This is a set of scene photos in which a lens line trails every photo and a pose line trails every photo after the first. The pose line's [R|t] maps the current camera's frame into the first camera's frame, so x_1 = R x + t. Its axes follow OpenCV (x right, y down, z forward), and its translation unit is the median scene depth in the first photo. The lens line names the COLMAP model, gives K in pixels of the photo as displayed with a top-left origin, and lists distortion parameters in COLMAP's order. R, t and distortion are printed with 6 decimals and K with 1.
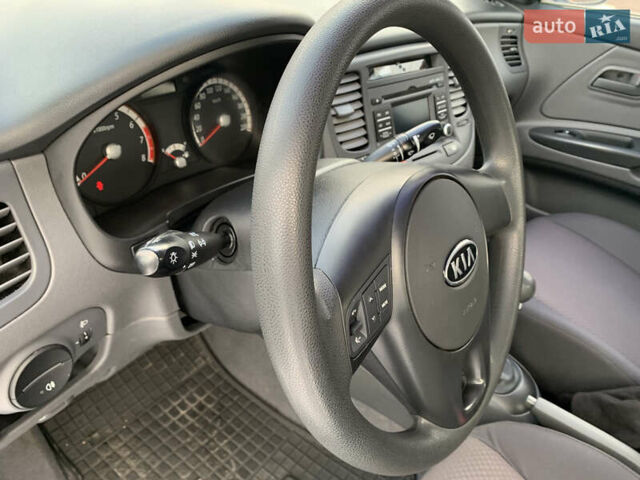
lens RADIAL K [[512.8, 0, 319.8], [0, 512.8, 245.9], [0, 0, 1]] dist [-0.020871, 0.005321]
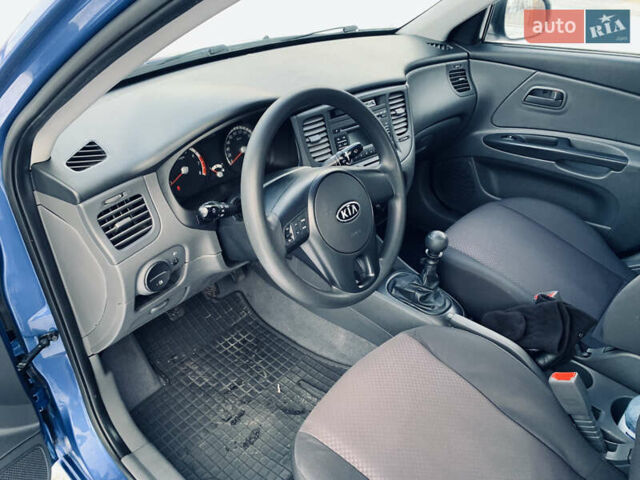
lens RADIAL K [[490.9, 0, 318.3], [0, 490.9, 242.5], [0, 0, 1]] dist [0.011205, 0.003492]
pose [[0.994006, -0.046323, -0.099022, 0.201288], [0.043720, 0.998643, -0.028299, 0.121934], [0.100198, 0.023800, 0.994683, -0.591644]]
